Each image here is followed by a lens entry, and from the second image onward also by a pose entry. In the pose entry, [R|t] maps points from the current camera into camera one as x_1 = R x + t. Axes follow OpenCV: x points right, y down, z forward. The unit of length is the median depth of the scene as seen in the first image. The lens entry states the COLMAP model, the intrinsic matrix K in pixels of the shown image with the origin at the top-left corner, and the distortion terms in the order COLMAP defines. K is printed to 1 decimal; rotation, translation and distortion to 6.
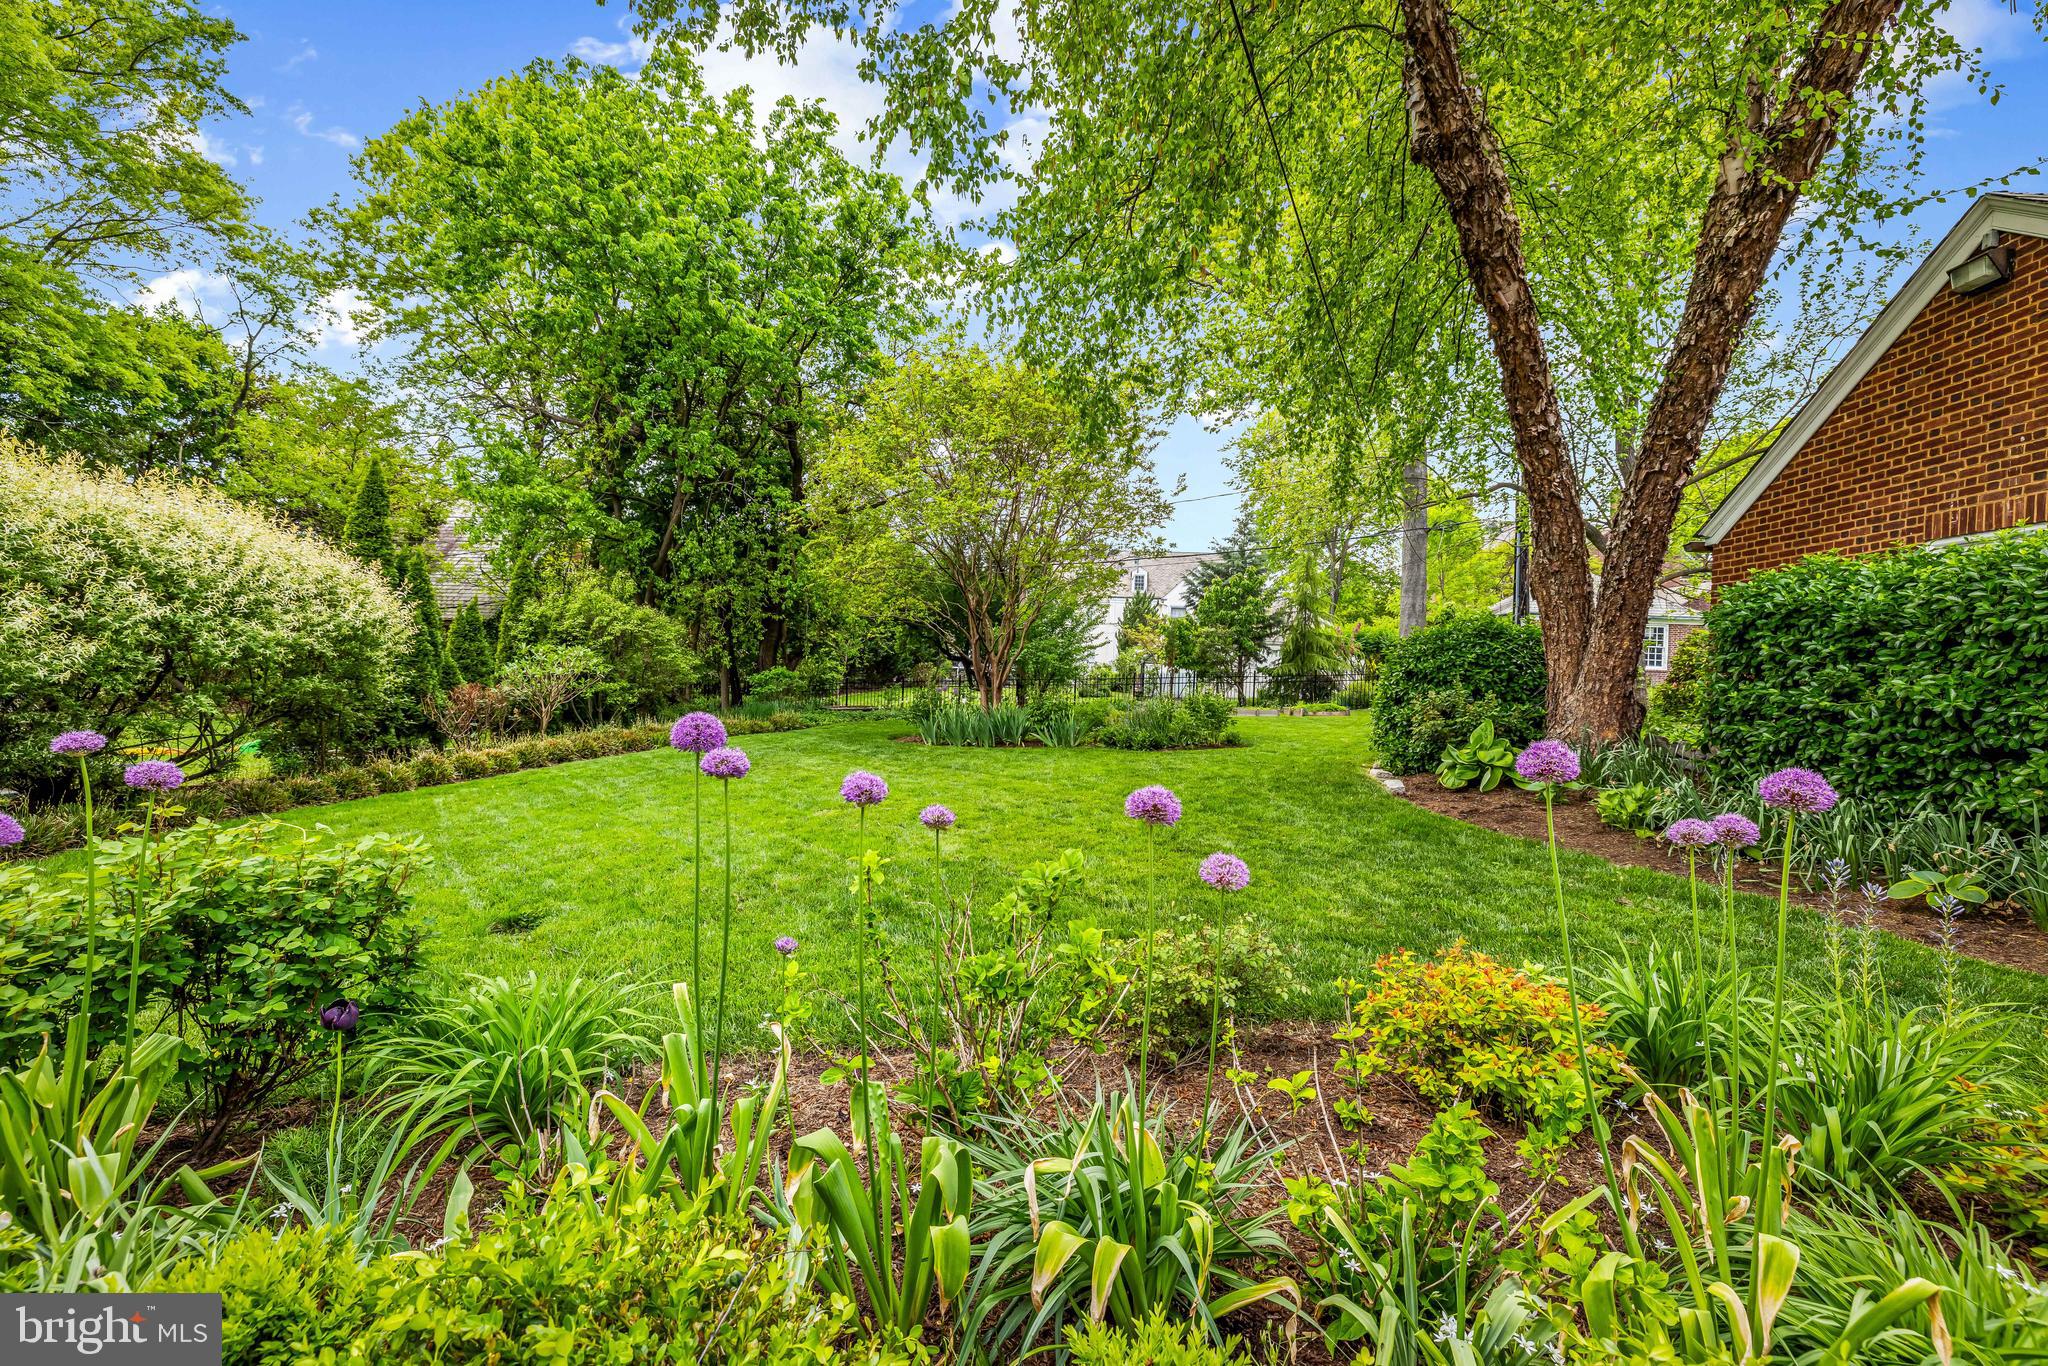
lens RADIAL K [[893.7, 0, 1024.0], [0, 893.7, 683.0], [0, 0, 1]] dist [-0.021771, -0.000299]
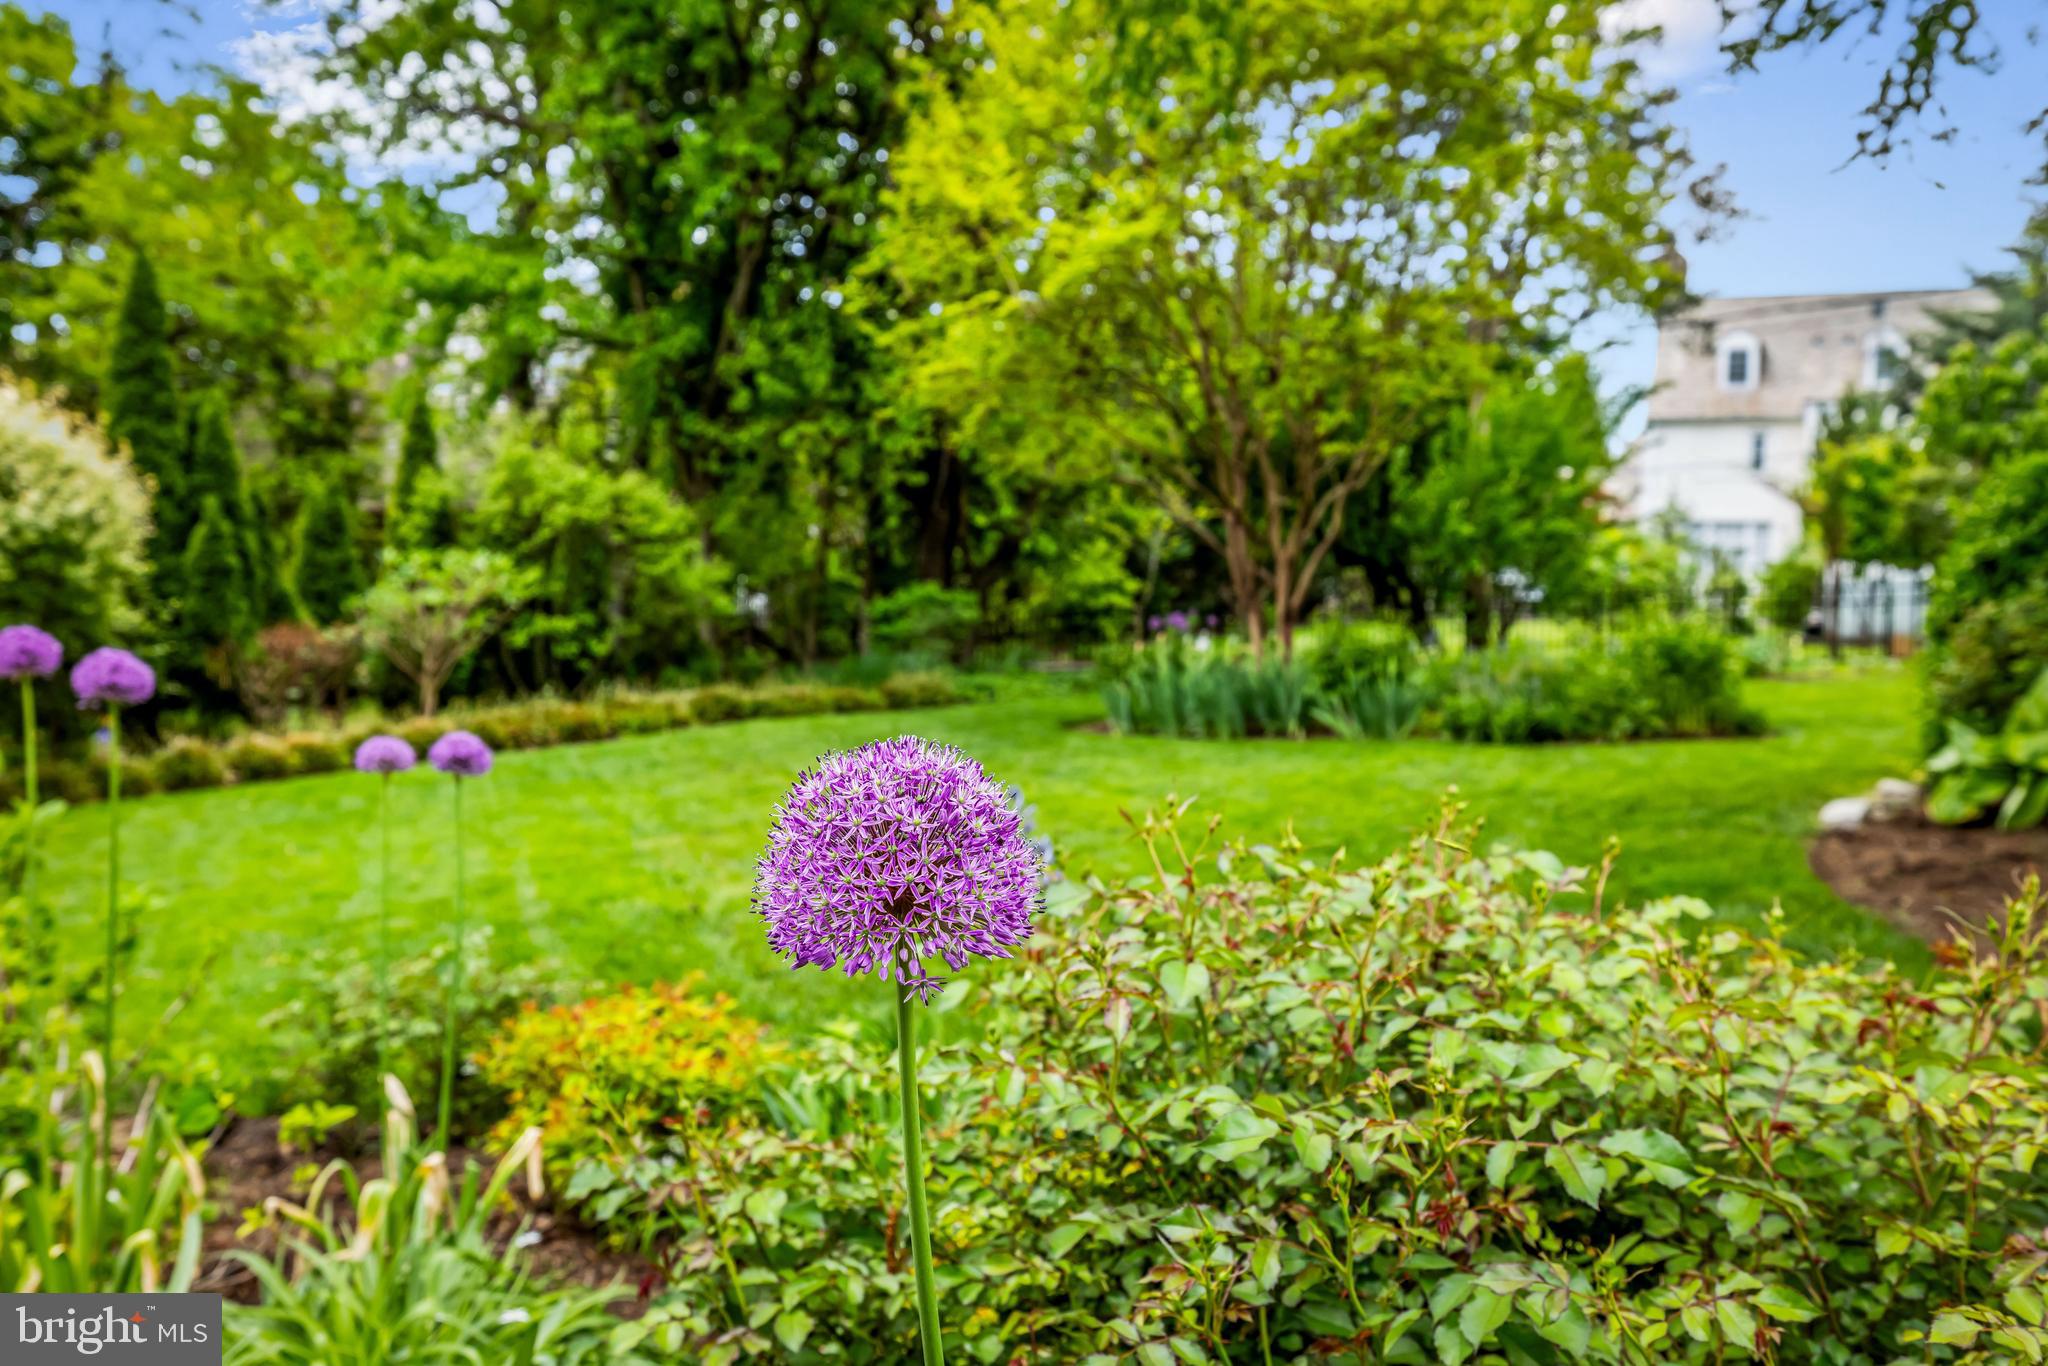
lens RADIAL K [[1989.3, 0, 998.2], [0, 1989.3, 651.0], [0, 0, 1]] dist [-0.002905, -0.010864]
pose [[0.938244, -0.010011, -0.345830, 0.172469], [0.015611, 0.999788, 0.013412, 0.006626], [0.345622, -0.017982, 0.938201, -0.033298]]
